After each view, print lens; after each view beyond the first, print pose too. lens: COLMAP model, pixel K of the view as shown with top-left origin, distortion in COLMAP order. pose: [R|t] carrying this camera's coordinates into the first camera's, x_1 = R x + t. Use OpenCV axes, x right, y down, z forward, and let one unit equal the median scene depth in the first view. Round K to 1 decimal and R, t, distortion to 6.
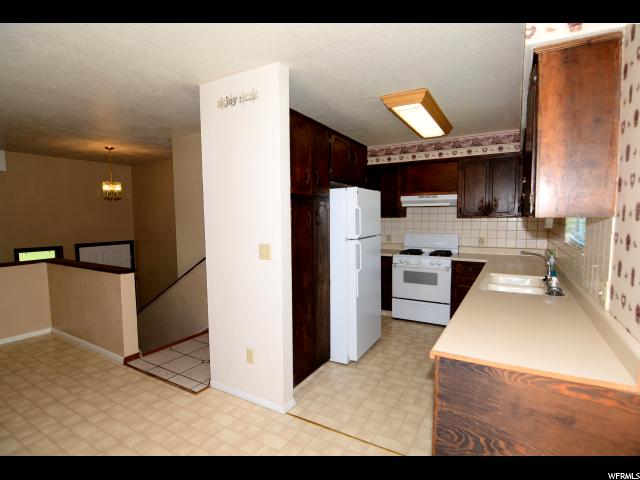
lens RADIAL K [[328.6, 0, 320.2], [0, 328.6, 243.0], [0, 0, 1]] dist [-0.000856, -0.012452]
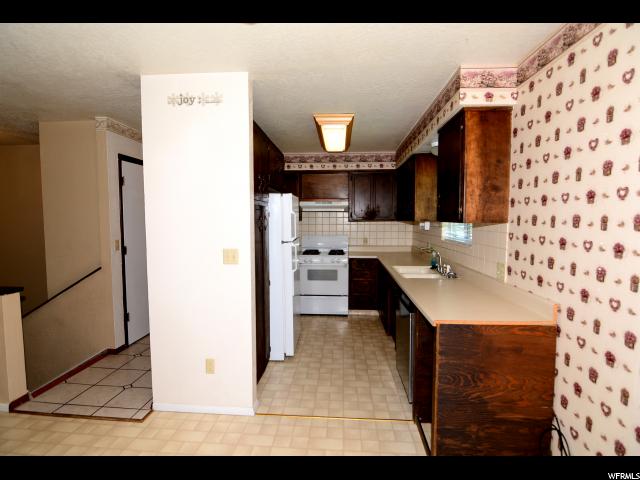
lens RADIAL K [[330.9, 0, 320.0], [0, 330.9, 240.0], [0, 0, 1]] dist [-0.001663, -0.015140]
pose [[0.897732, -0.023855, 0.439895, -0.284196], [0.030894, 0.999484, -0.008847, -0.005042], [-0.439456, 0.021532, 0.898006, -0.015265]]
